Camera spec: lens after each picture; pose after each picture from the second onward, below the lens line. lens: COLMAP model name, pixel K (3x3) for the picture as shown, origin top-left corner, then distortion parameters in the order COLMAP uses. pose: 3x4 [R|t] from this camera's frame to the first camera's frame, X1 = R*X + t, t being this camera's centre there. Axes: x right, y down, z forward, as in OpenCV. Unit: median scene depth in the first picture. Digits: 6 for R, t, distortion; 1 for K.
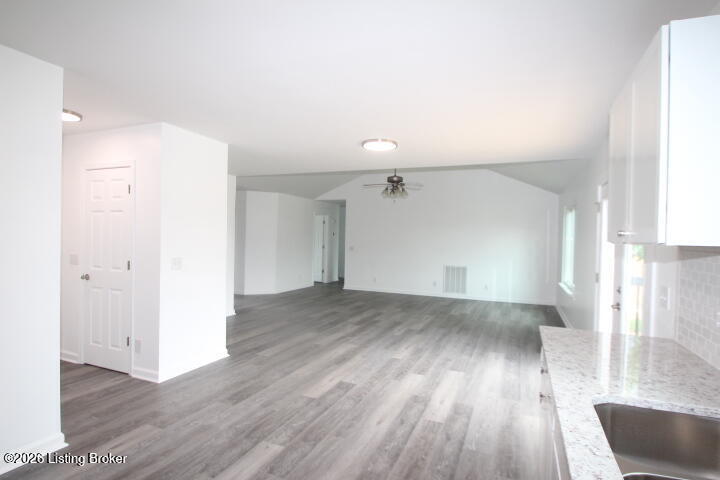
lens RADIAL K [[374.0, 0, 358.6], [0, 374.0, 239.5], [0, 0, 1]] dist [-0.003441, -0.000356]
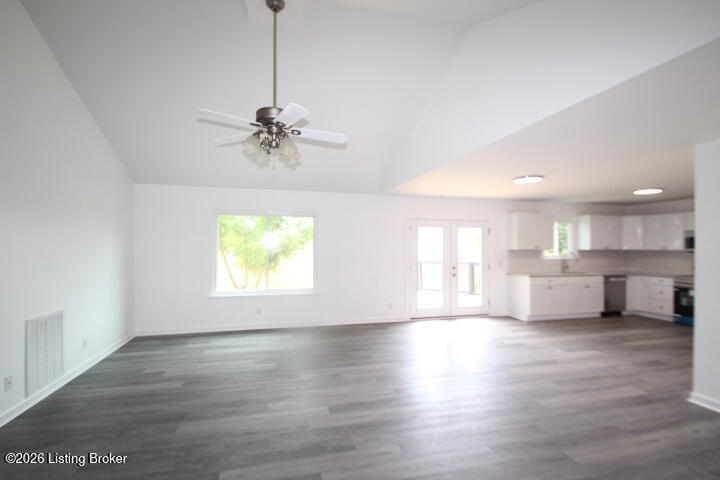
lens RADIAL K [[337.6, 0, 360.9], [0, 337.6, 238.2], [0, 0, 1]] dist [-0.001087, -0.002149]
pose [[-0.608488, -0.012003, 0.793472, -0.718994], [-0.017735, 0.999842, 0.001524, -0.055109], [-0.793365, -0.013145, -0.608605, 2.976561]]
